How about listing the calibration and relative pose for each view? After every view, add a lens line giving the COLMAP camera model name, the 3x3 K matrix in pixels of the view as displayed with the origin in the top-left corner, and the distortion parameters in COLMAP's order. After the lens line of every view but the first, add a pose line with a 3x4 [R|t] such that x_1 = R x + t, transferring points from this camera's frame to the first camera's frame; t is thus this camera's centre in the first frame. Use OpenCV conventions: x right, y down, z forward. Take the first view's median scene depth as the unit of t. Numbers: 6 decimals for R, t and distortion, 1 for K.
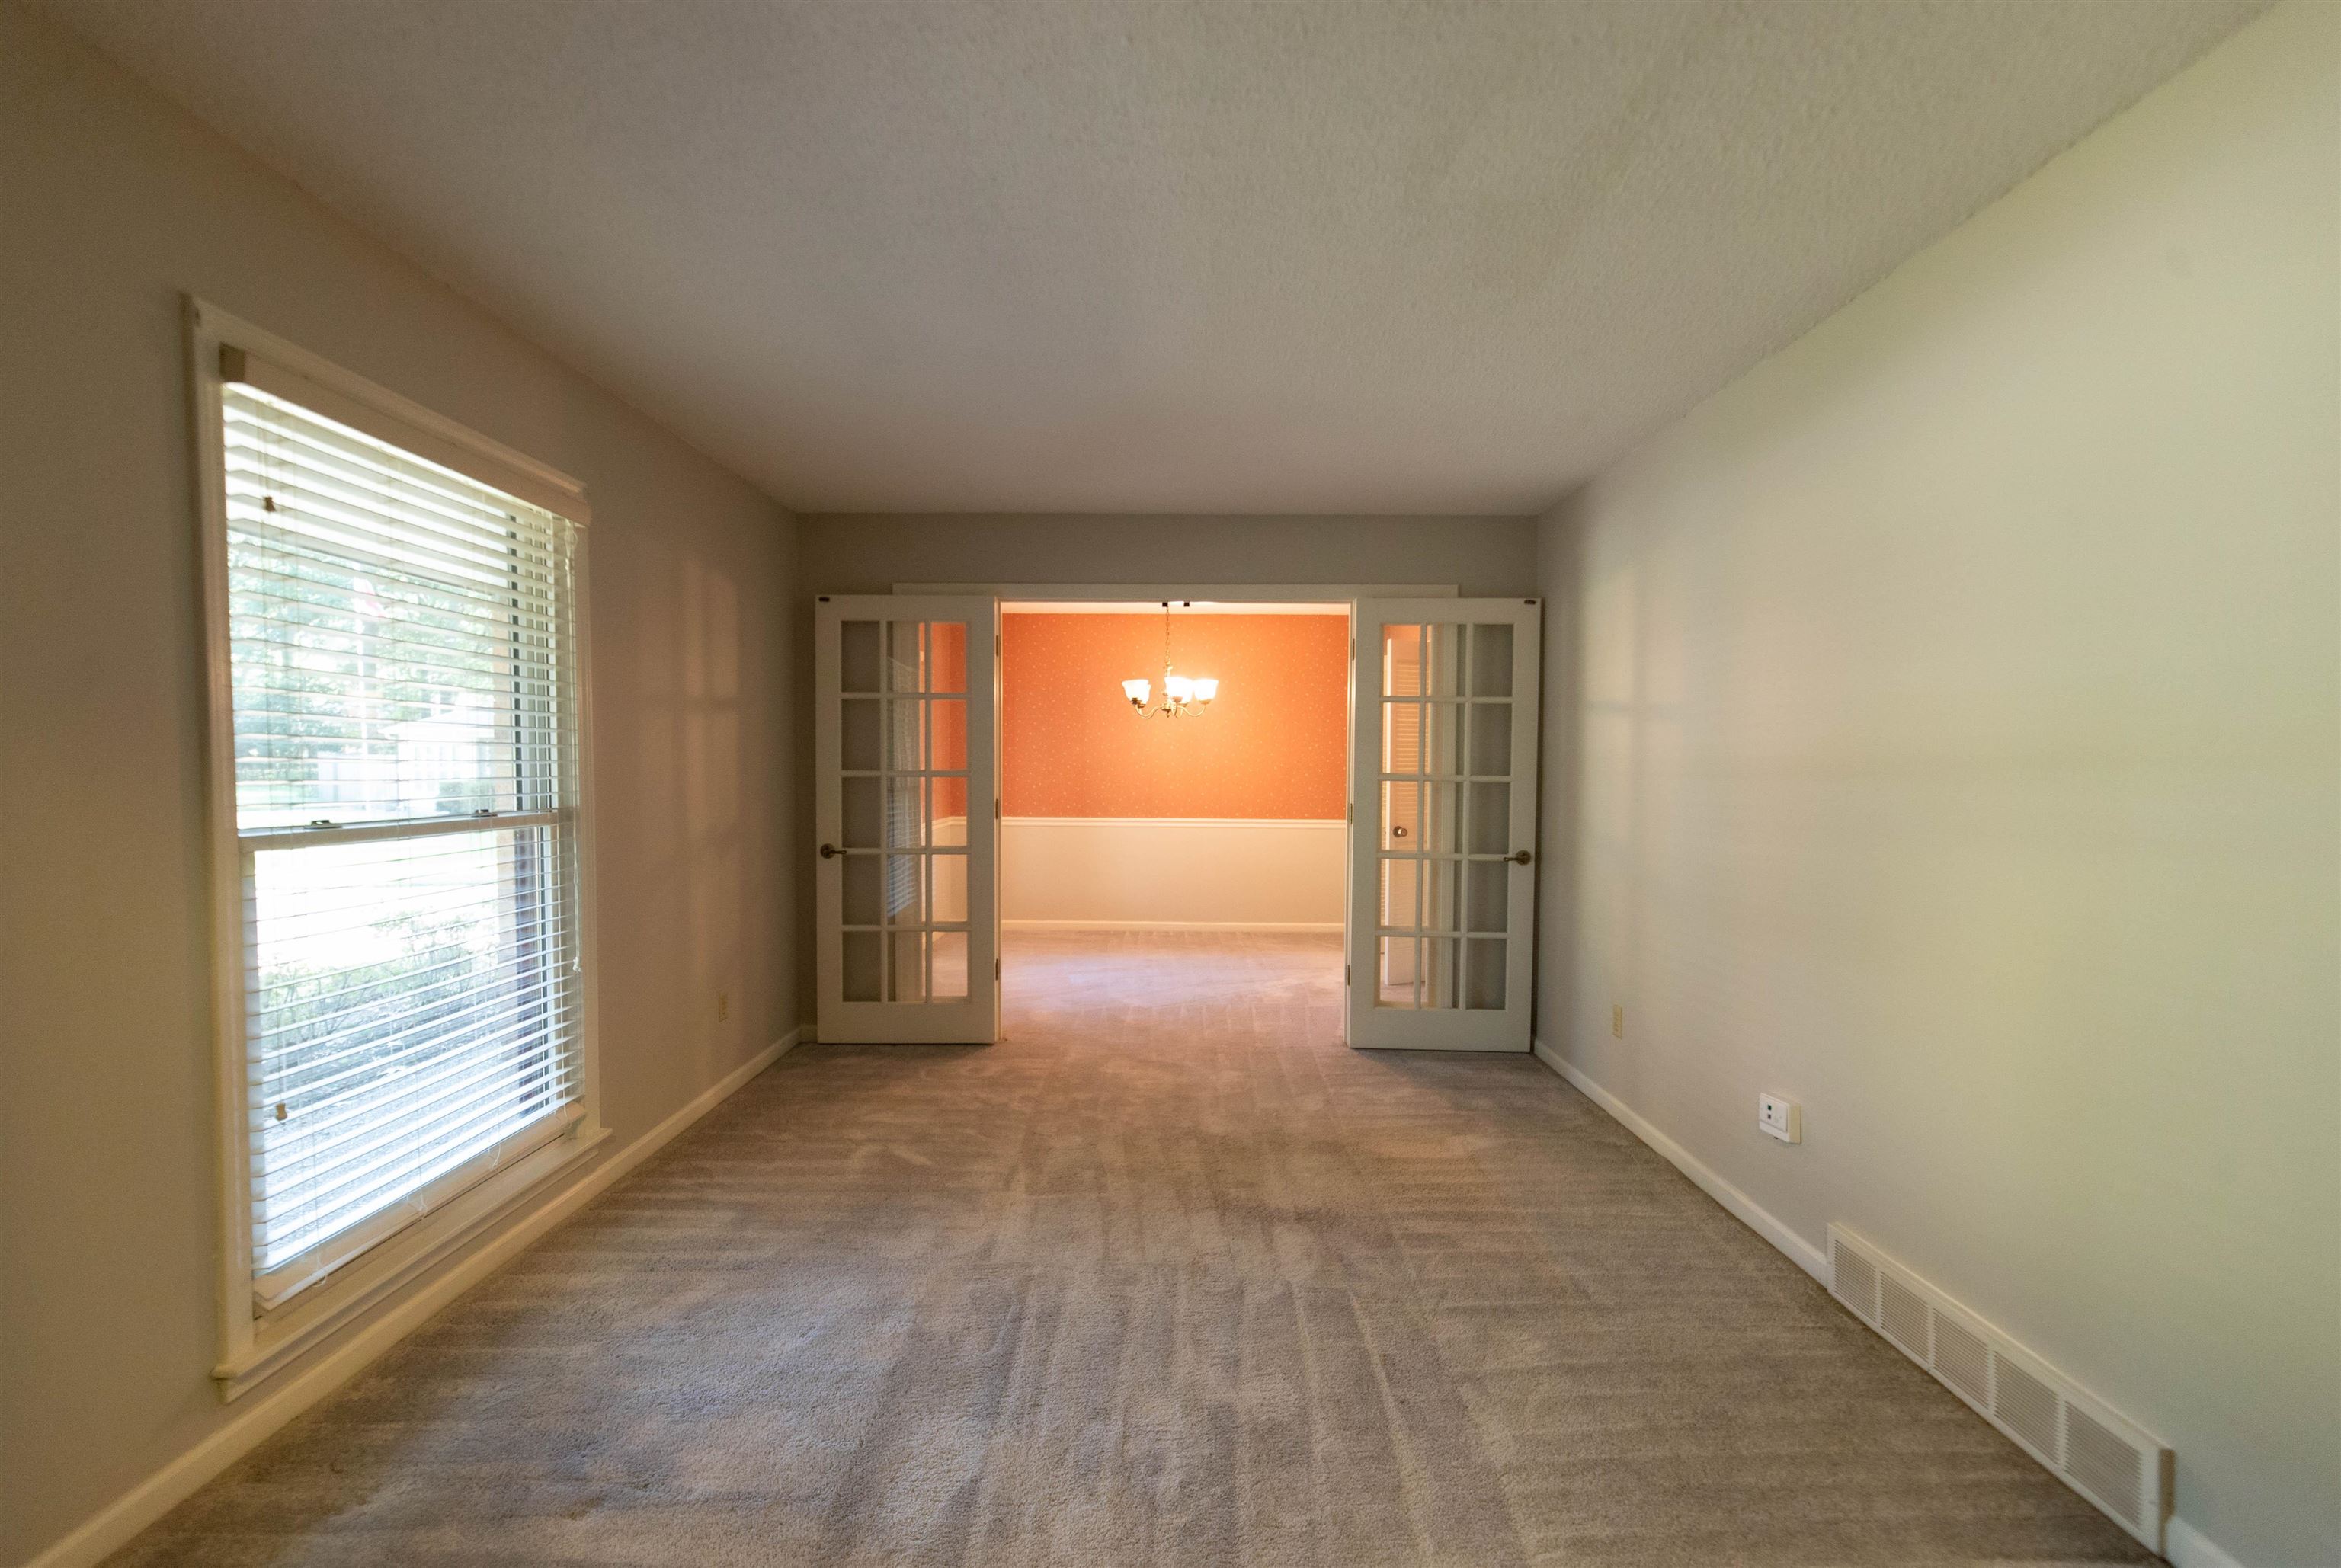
lens RADIAL K [[957.8, 0, 1177.1], [0, 957.8, 804.9], [0, 0, 1]] dist [-0.001290, 0.000034]
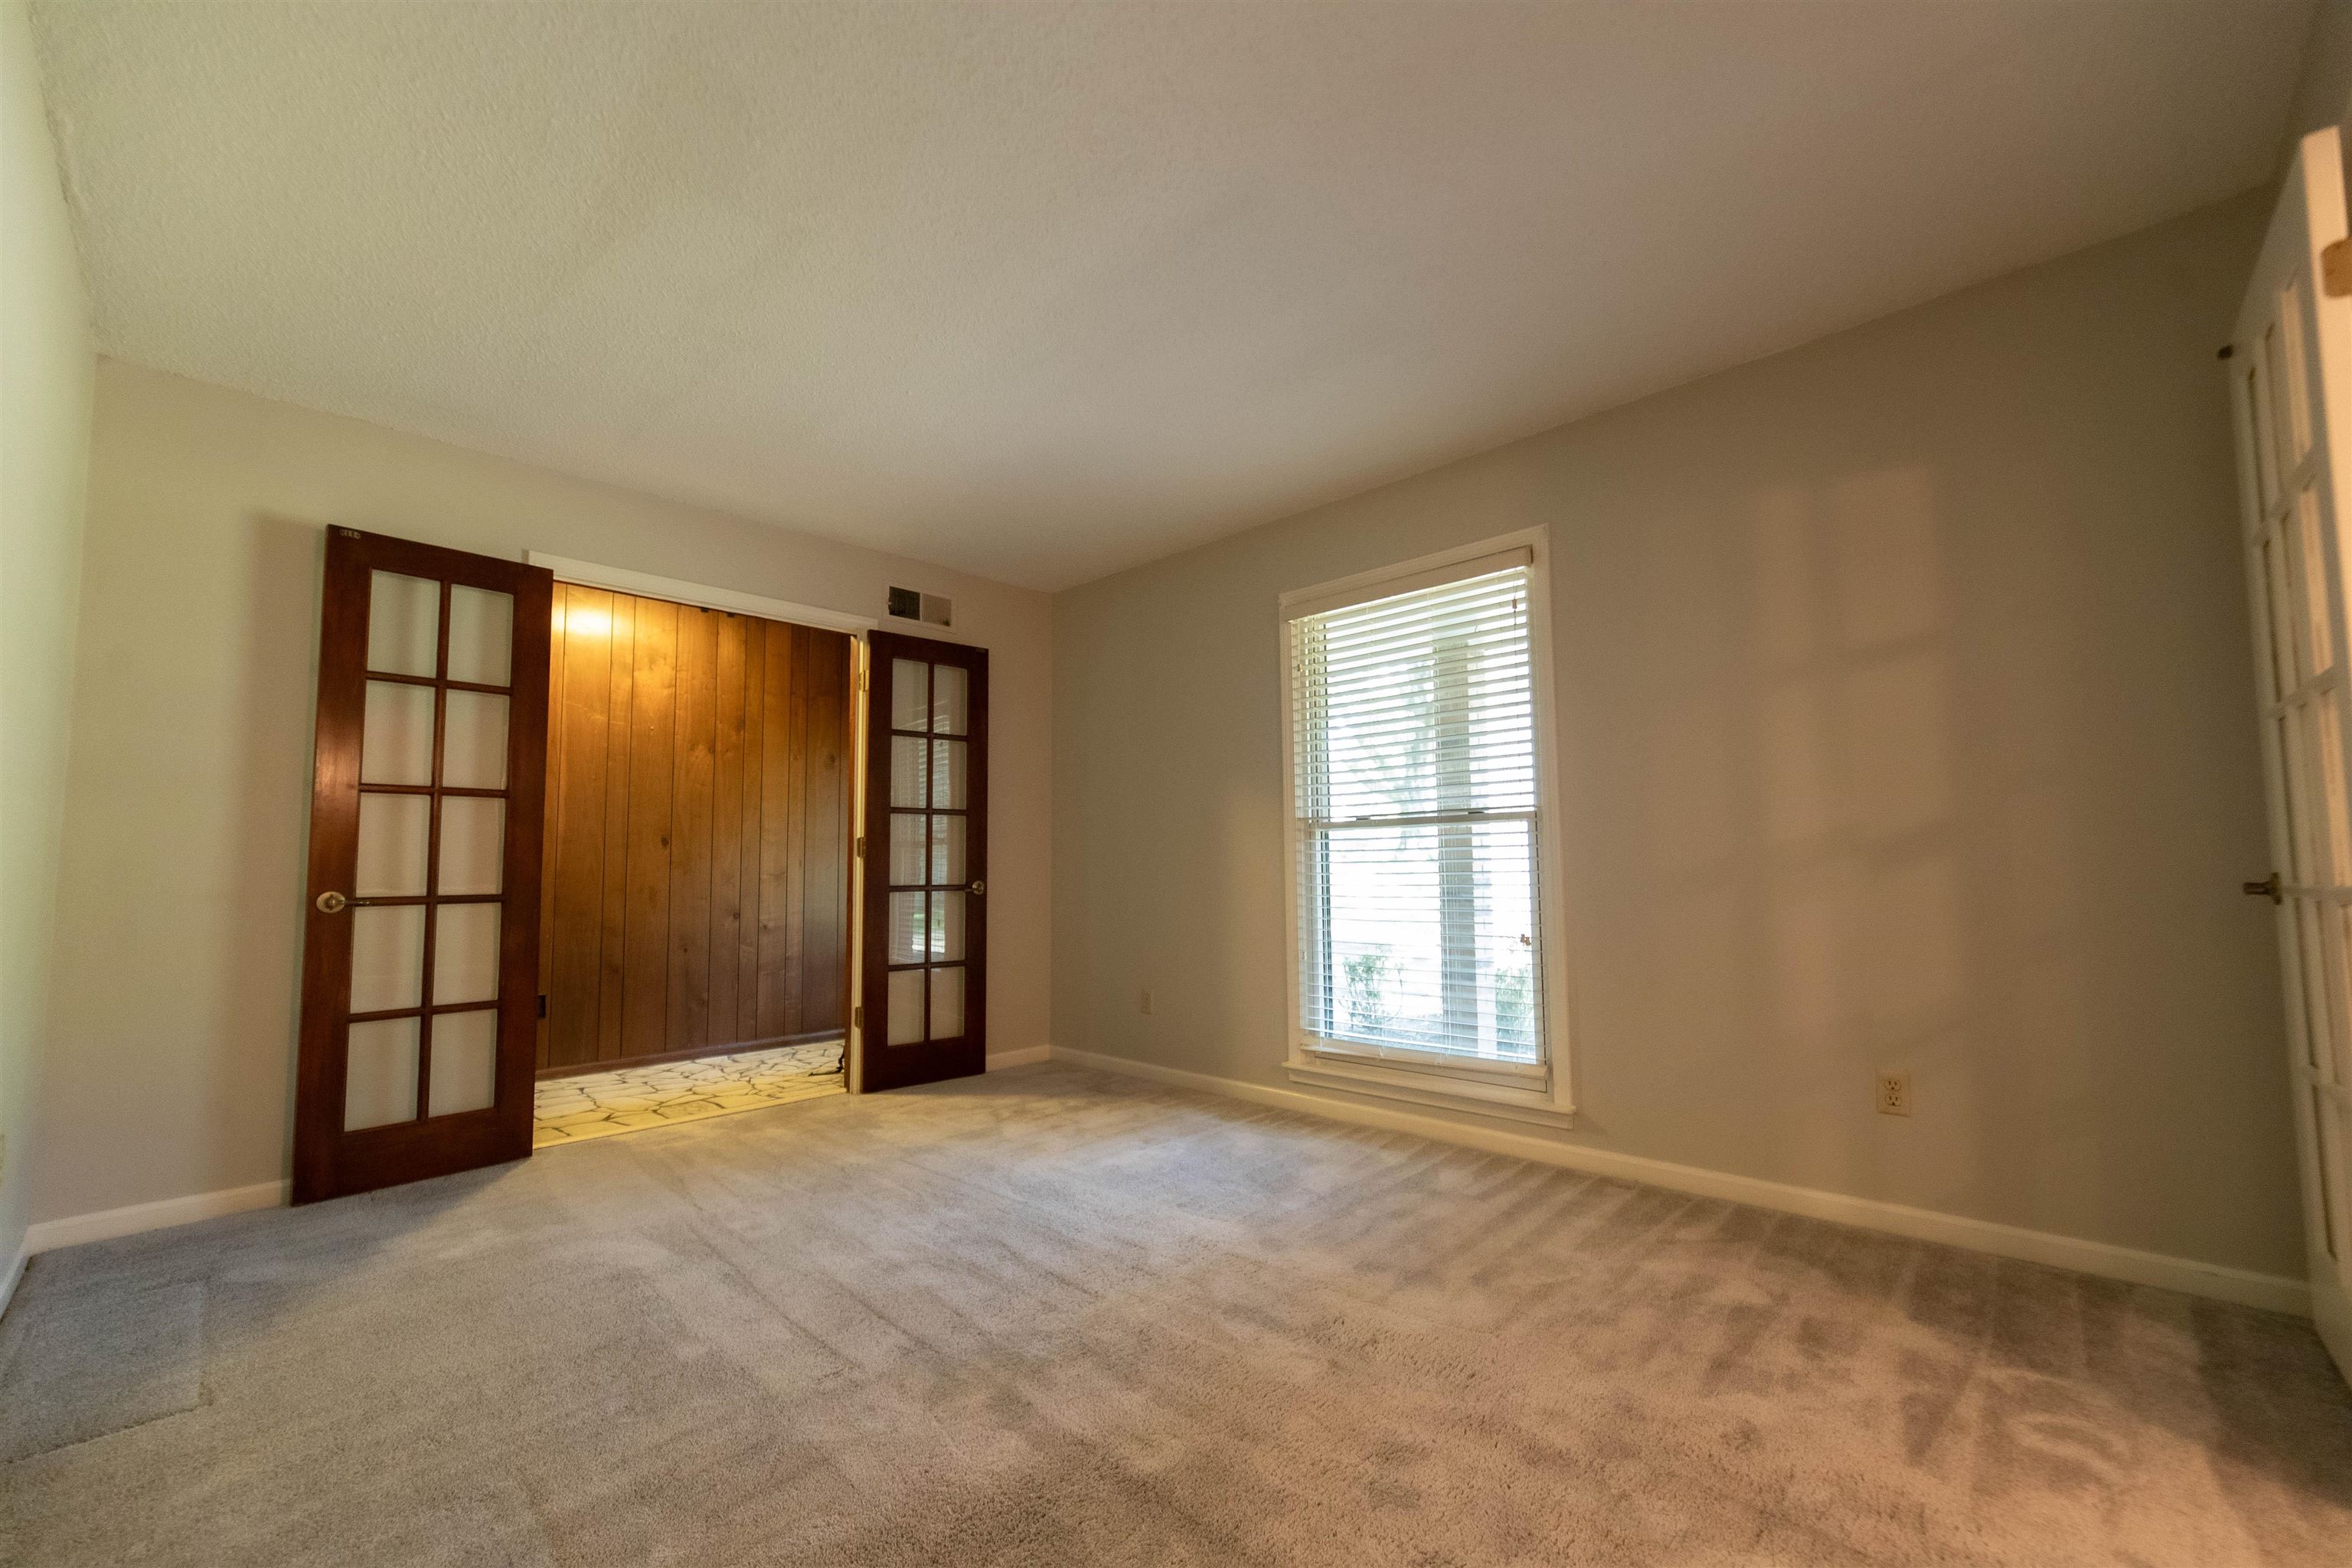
lens RADIAL K [[962.4, 0, 1182.6], [0, 962.4, 805.0], [0, 0, 1]] dist [-0.001290, 0.000034]
pose [[-0.696469, -0.051494, -0.715737, 0.481719], [-0.023842, 0.998532, -0.048639, 0.068076], [0.717191, -0.016811, -0.696674, 1.450496]]
